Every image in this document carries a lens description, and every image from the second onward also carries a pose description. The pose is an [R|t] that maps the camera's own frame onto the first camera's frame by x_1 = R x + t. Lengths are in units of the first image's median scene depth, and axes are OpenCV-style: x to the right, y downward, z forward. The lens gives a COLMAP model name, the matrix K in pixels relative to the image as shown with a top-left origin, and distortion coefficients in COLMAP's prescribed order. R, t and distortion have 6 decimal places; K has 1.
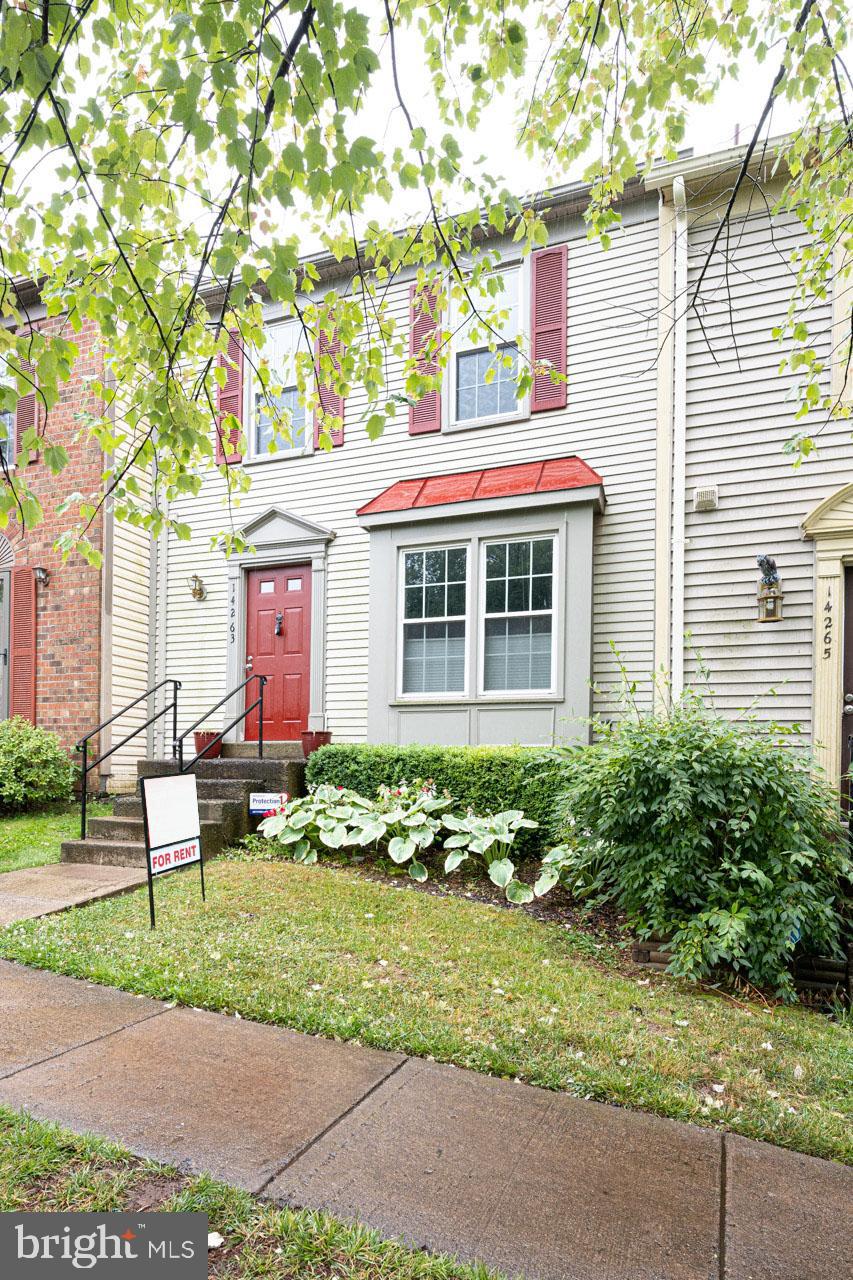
lens RADIAL K [[778.2, 0, 391.5], [0, 778.2, 772.7], [0, 0, 1]] dist [0.001102, -0.000639]
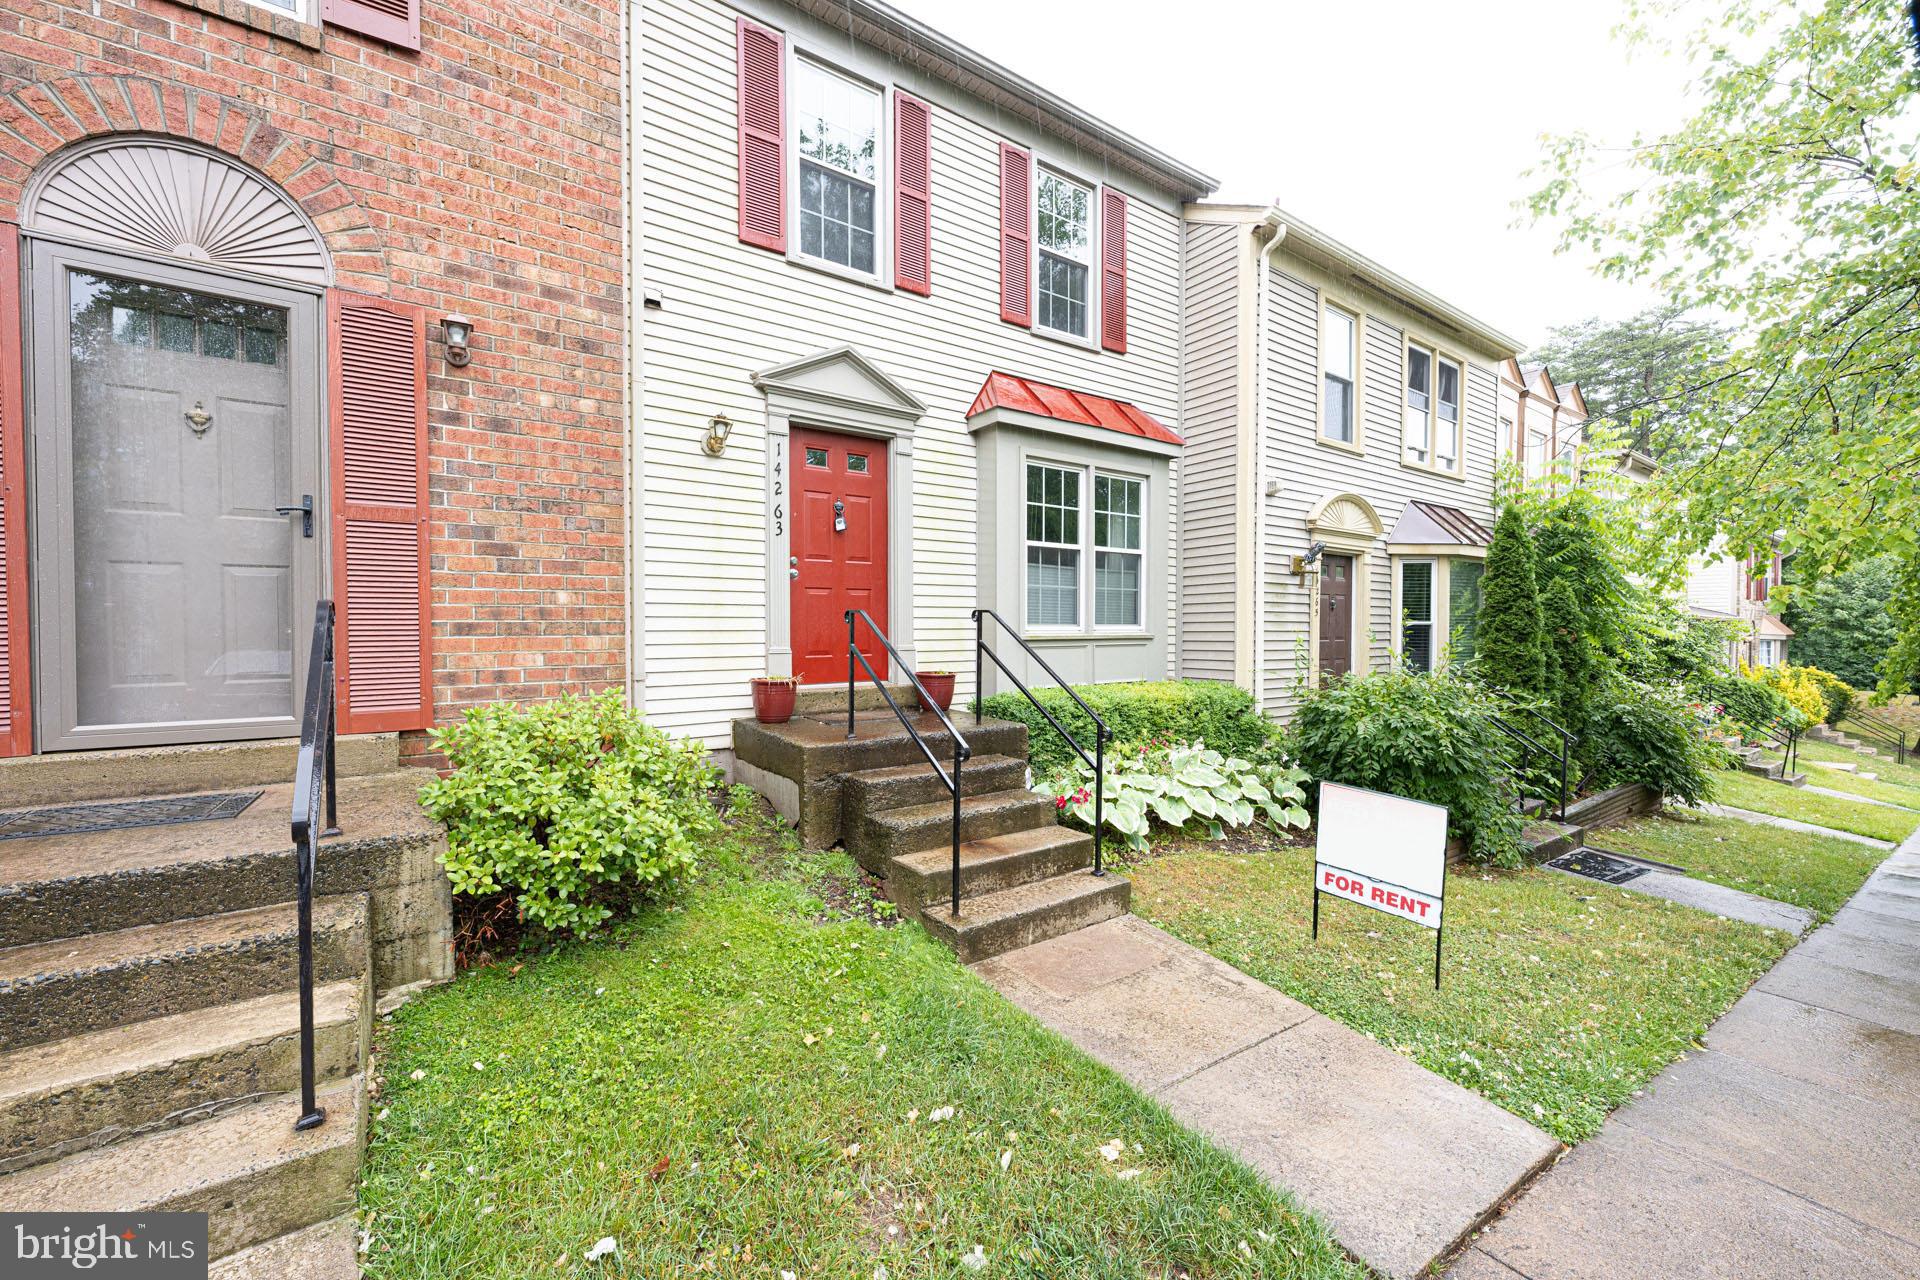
lens RADIAL K [[758.8, 0, 952.9], [0, 758.8, 641.0], [0, 0, 1]] dist [-0.002485, 0.000596]
pose [[0.539068, -0.032167, 0.841648, -0.884348], [0.002548, 0.999328, 0.036561, -0.137890], [-0.842259, -0.017564, 0.538787, 0.726683]]
